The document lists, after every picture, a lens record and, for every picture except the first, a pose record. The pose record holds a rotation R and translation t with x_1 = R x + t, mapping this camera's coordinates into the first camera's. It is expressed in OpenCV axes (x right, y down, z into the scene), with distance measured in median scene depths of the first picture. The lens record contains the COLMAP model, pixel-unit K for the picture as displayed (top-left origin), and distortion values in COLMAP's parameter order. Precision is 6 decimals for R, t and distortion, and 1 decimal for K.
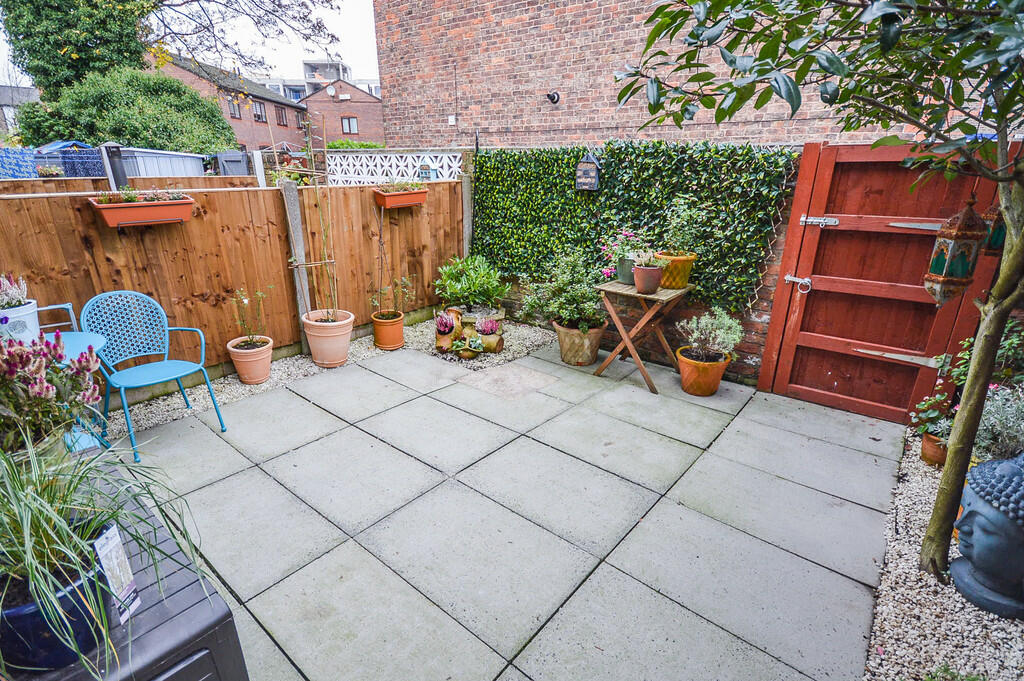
lens RADIAL K [[516.1, 0, 512.0], [0, 516.1, 340.5], [0, 0, 1]] dist [-0.001789, -0.001987]
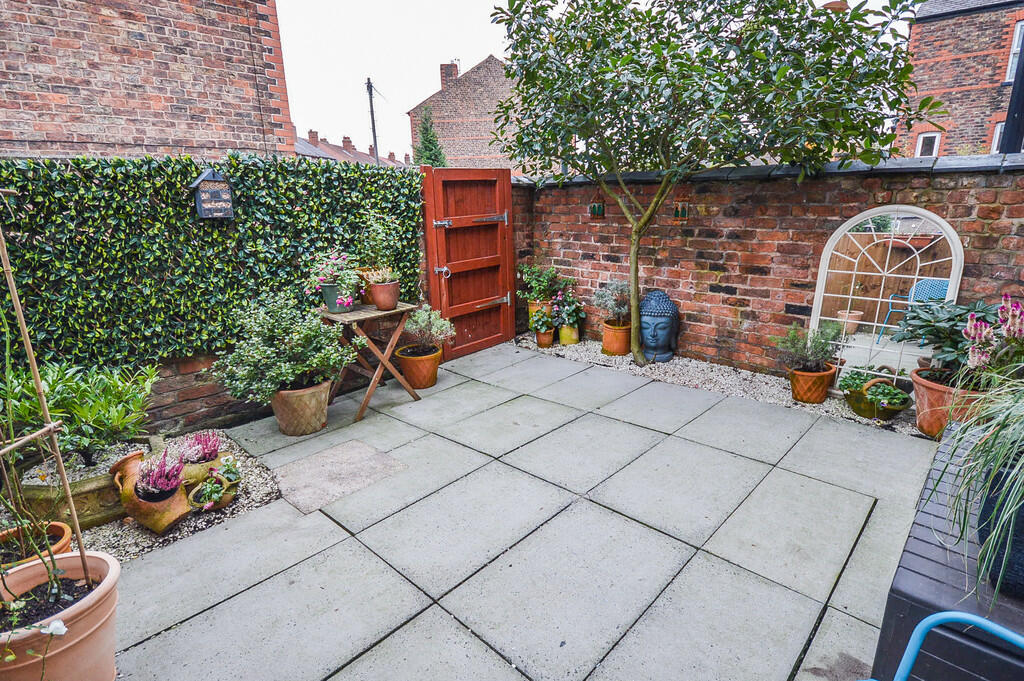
lens RADIAL K [[518.8, 0, 522.6], [0, 518.8, 342.2], [0, 0, 1]] dist [-0.000049, -0.000228]
pose [[0.055071, -0.280322, 0.958325, -0.727196], [0.352352, 0.903491, 0.244034, -0.196134], [-0.934246, 0.324229, 0.148528, 0.665801]]
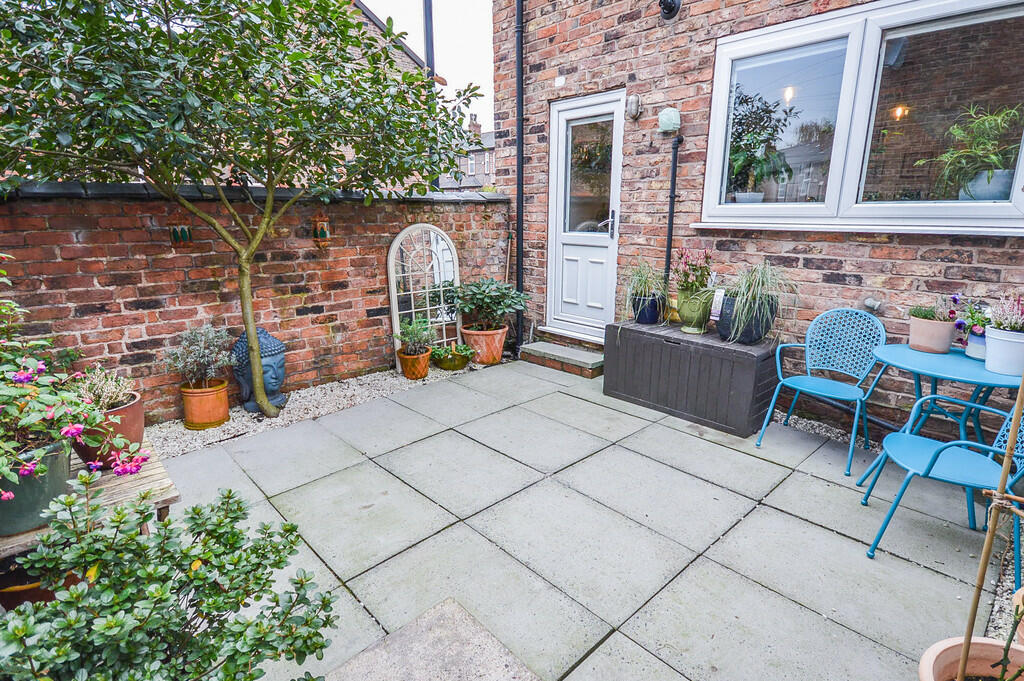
lens RADIAL K [[516.1, 0, 512.0], [0, 516.1, 340.5], [0, 0, 1]] dist [-0.001789, -0.001987]
pose [[-0.991039, -0.035888, 0.128658, -0.130268], [0.041268, 0.833832, 0.550474, -0.423568], [-0.127034, 0.550851, -0.824879, 1.324737]]
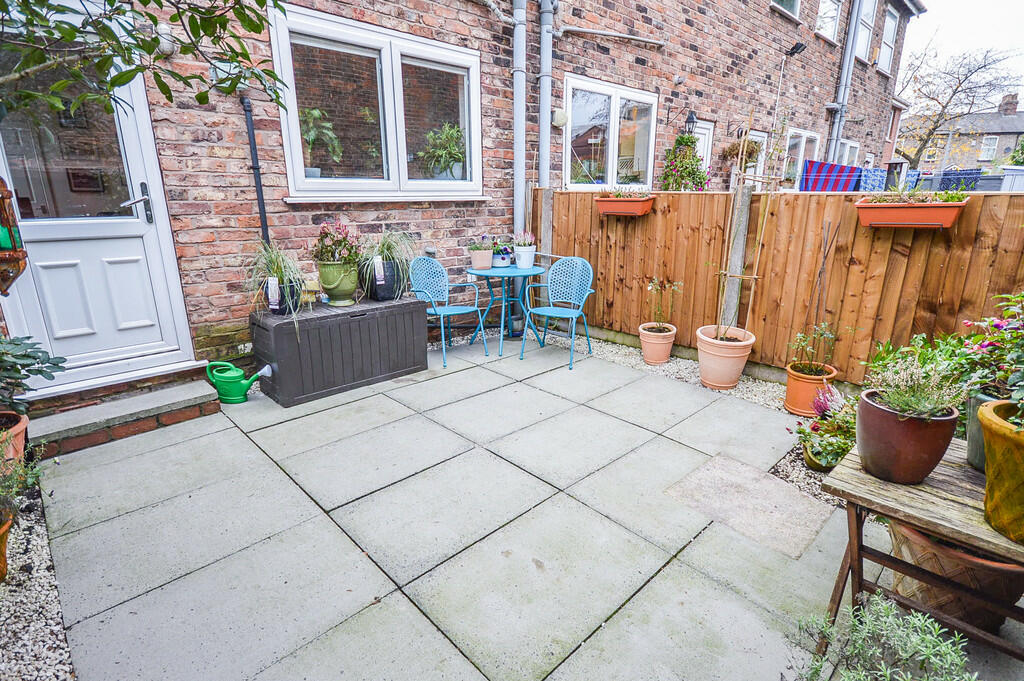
lens RADIAL K [[515.3, 0, 502.7], [0, 515.3, 340.0], [0, 0, 1]] dist [0.002311, 0.000412]
pose [[-0.128646, 0.266837, -0.955117, 0.644587], [-0.328795, 0.897167, 0.294933, -0.201830], [0.935598, 0.351980, -0.027682, 0.763057]]
